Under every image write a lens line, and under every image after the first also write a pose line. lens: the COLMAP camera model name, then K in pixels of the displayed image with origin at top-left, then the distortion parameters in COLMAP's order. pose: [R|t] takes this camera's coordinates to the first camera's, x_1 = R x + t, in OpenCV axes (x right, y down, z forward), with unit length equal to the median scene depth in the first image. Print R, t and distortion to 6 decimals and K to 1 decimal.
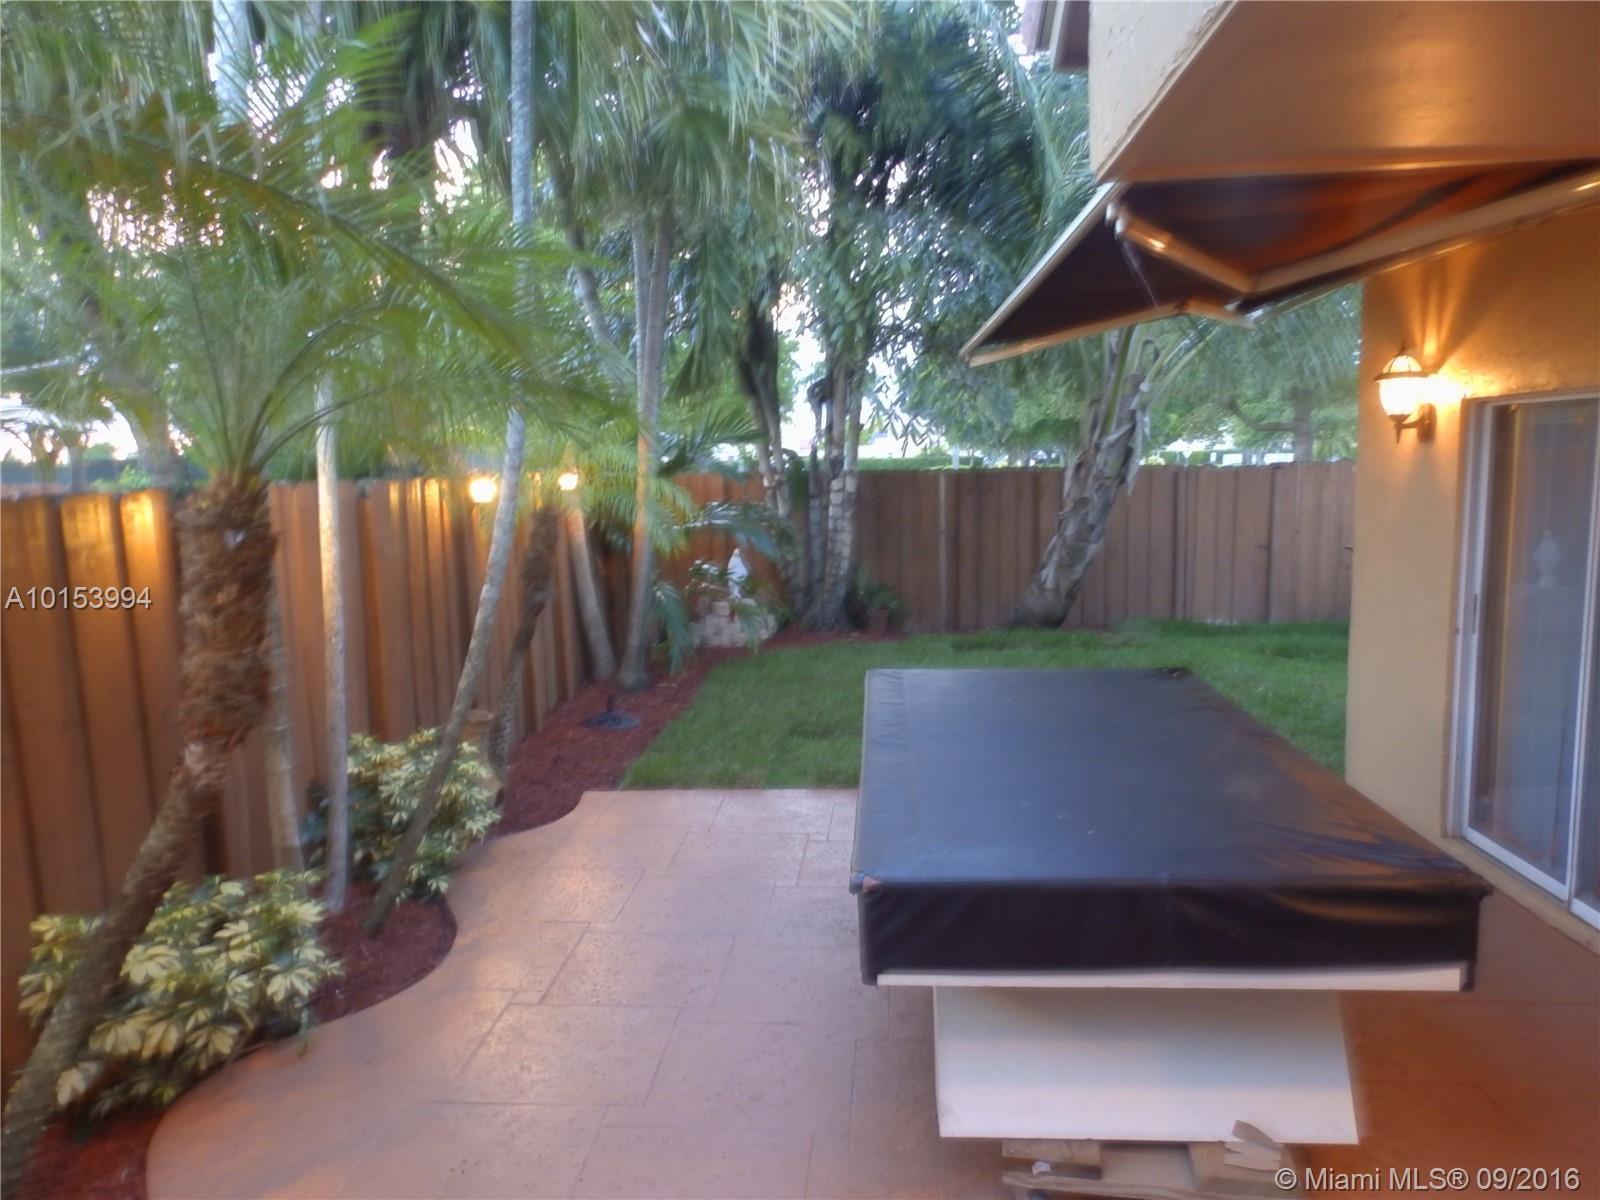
lens RADIAL K [[1151.6, 0, 802.4], [0, 1151.6, 605.6], [0, 0, 1]] dist [0.018779, -0.012978]
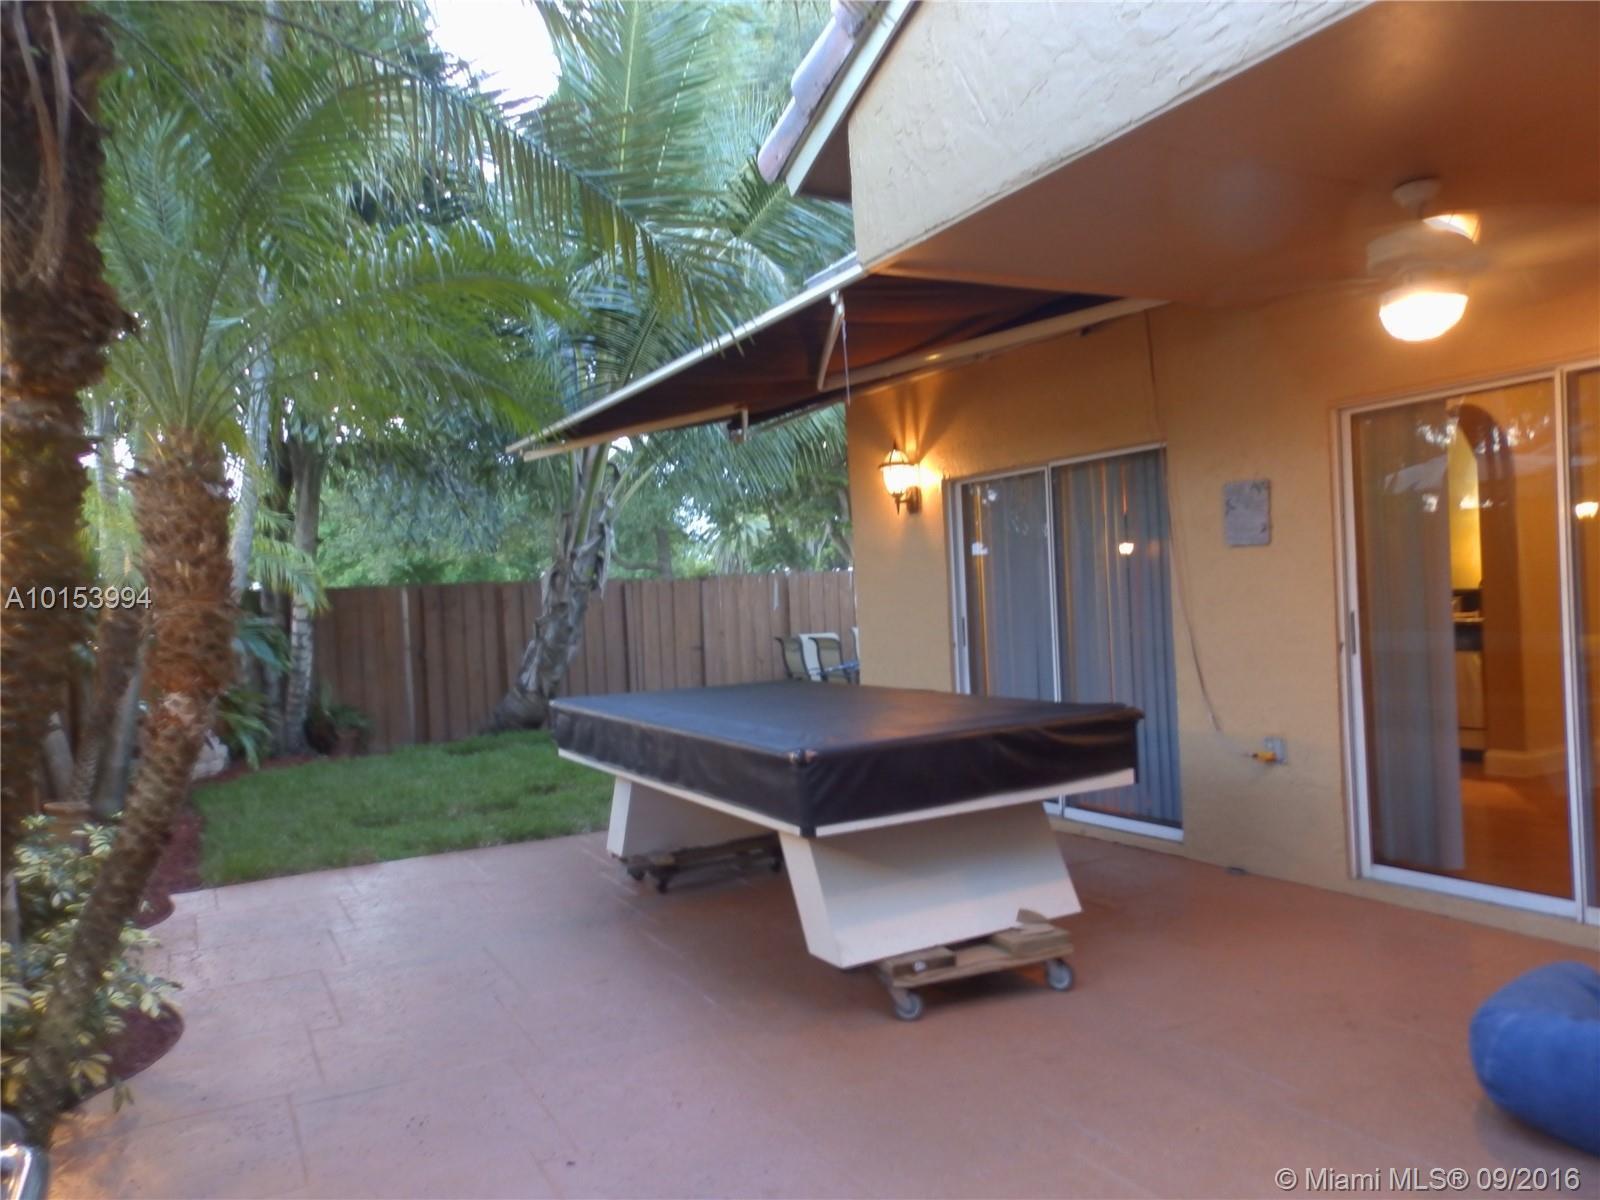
lens RADIAL K [[1151.6, 0, 805.7], [0, 1151.6, 599.5], [0, 0, 1]] dist [0.018779, -0.012978]
pose [[0.839652, -0.019113, 0.542788, -0.155504], [0.096984, 0.988595, -0.115216, 0.051881], [-0.534395, 0.149383, 0.831929, -0.026322]]
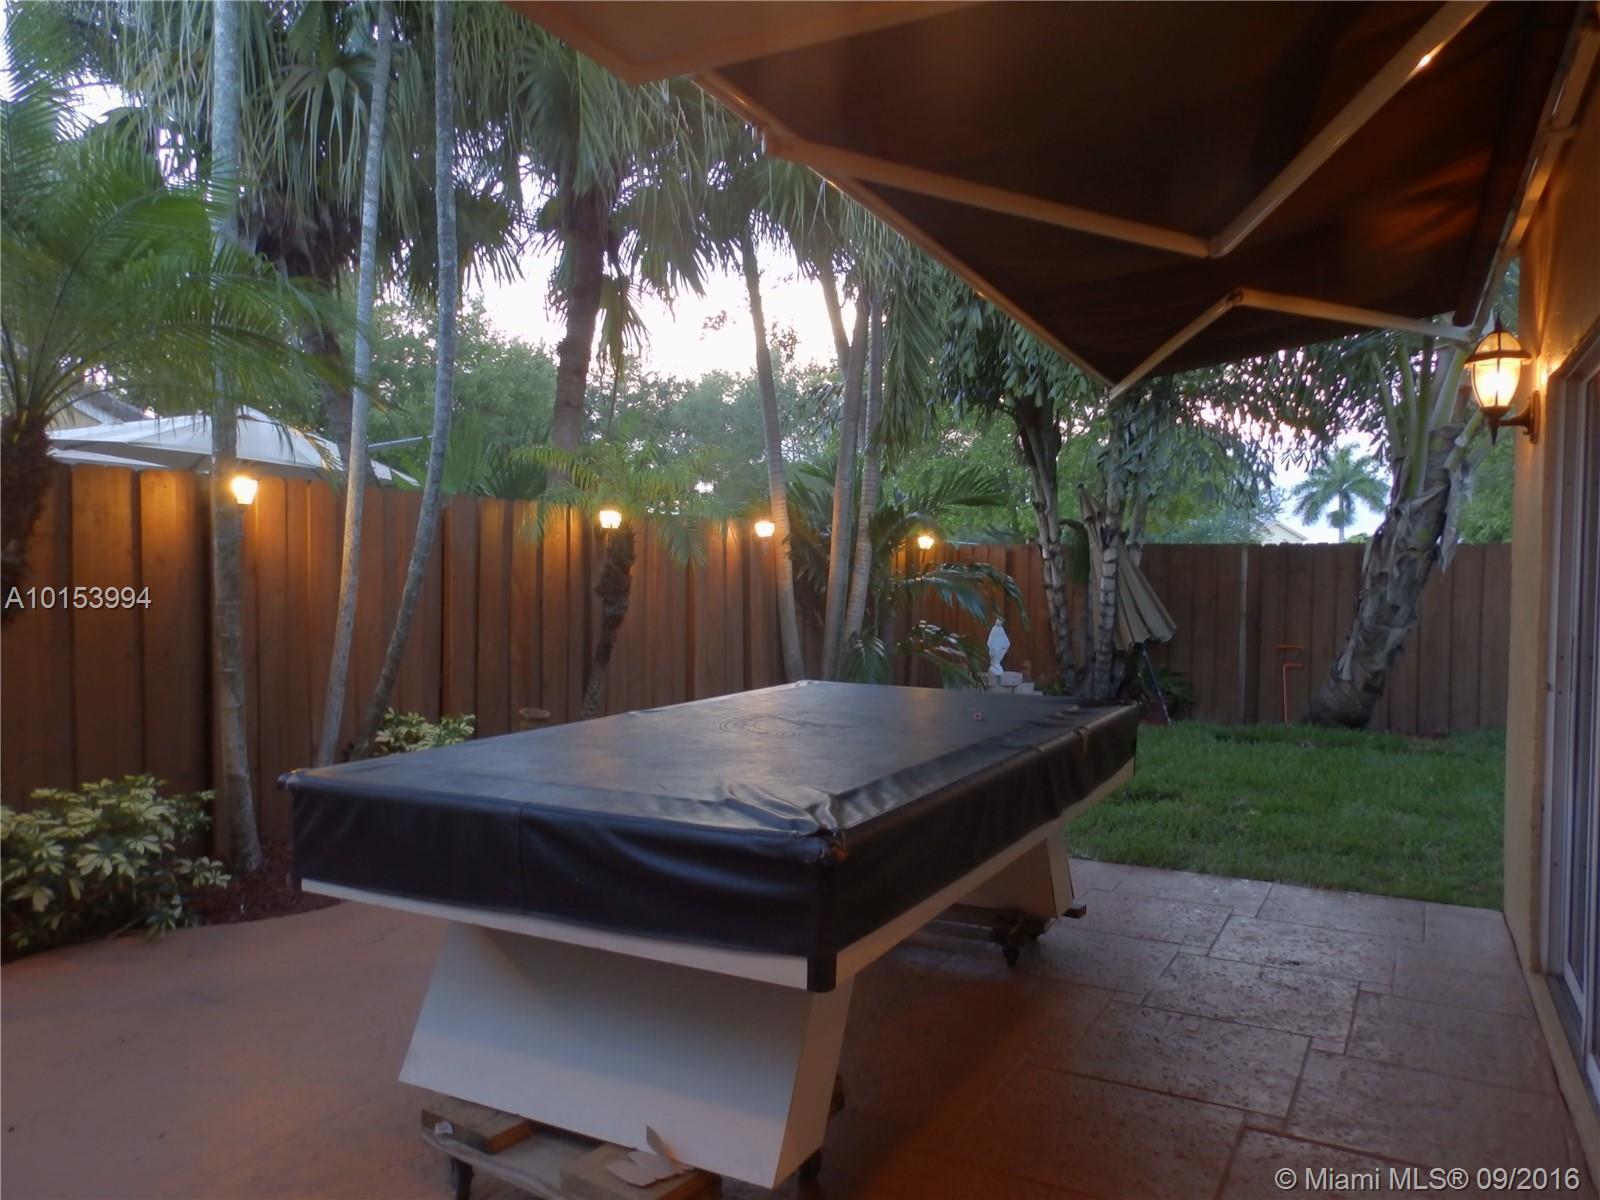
lens RADIAL K [[1151.6, 0, 793.8], [0, 1151.6, 599.0], [0, 0, 1]] dist [0.018779, -0.012978]
pose [[0.910941, 0.040594, -0.410535, 0.203774], [-0.081584, 0.993220, -0.082819, 0.031566], [0.404389, 0.108936, 0.908076, 0.059898]]
